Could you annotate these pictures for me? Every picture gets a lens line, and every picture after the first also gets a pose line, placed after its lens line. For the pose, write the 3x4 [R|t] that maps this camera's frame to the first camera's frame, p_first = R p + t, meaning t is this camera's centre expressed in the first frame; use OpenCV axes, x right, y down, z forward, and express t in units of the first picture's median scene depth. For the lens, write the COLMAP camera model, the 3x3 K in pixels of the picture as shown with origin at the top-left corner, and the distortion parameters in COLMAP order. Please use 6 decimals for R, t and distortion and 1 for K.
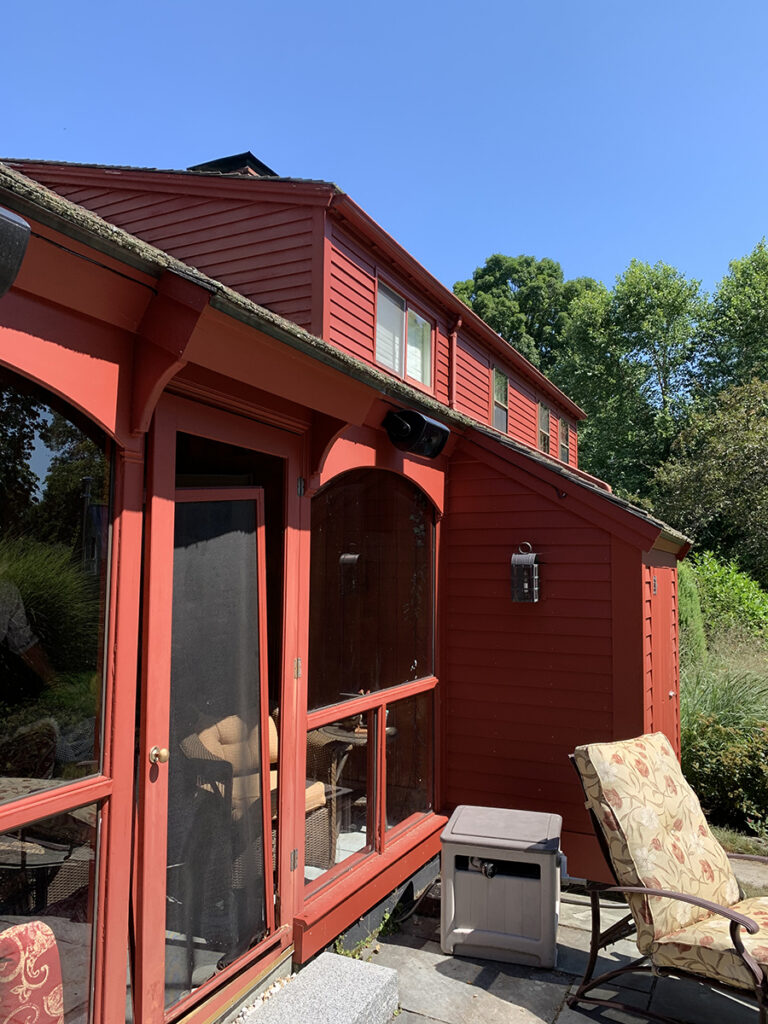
lens RADIAL K [[776.0, 0, 384.0], [0, 776.0, 512.0], [0, 0, 1]] dist [0.015133, -0.008035]
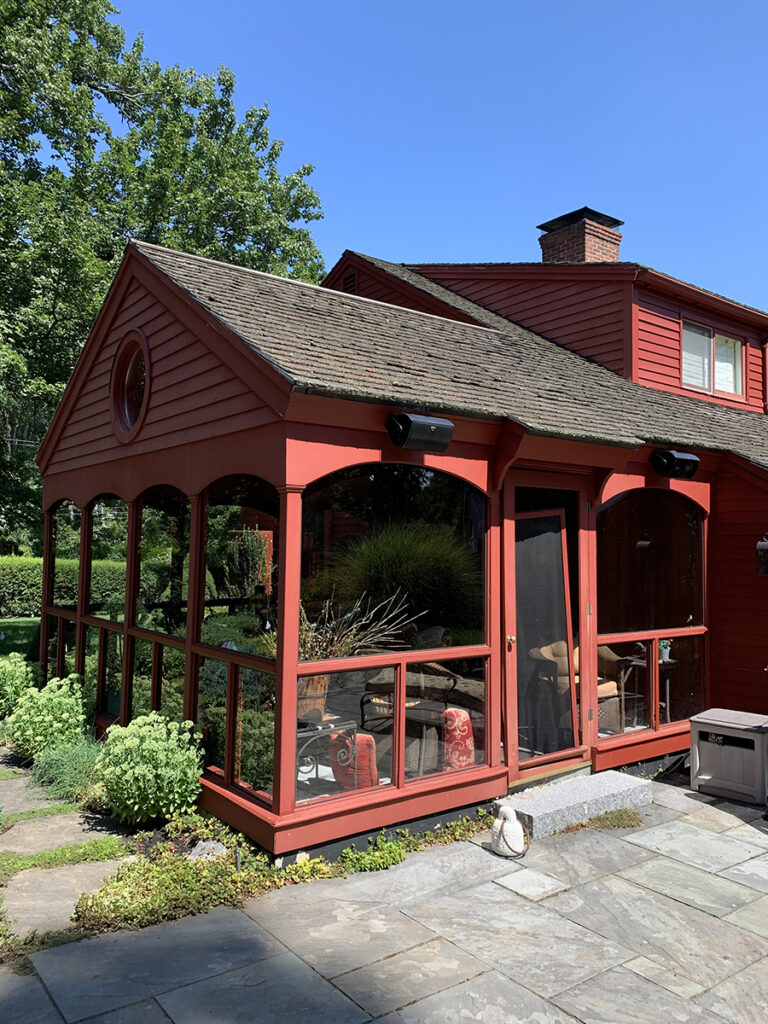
lens RADIAL K [[775.3, 0, 384.0], [0, 775.3, 512.0], [0, 0, 1]] dist [0.073275, -0.004509]
pose [[0.892395, -0.020237, -0.450801, 0.240114], [0.033690, 0.999194, 0.021836, -0.062343], [0.449995, -0.034674, 0.892357, -0.684590]]
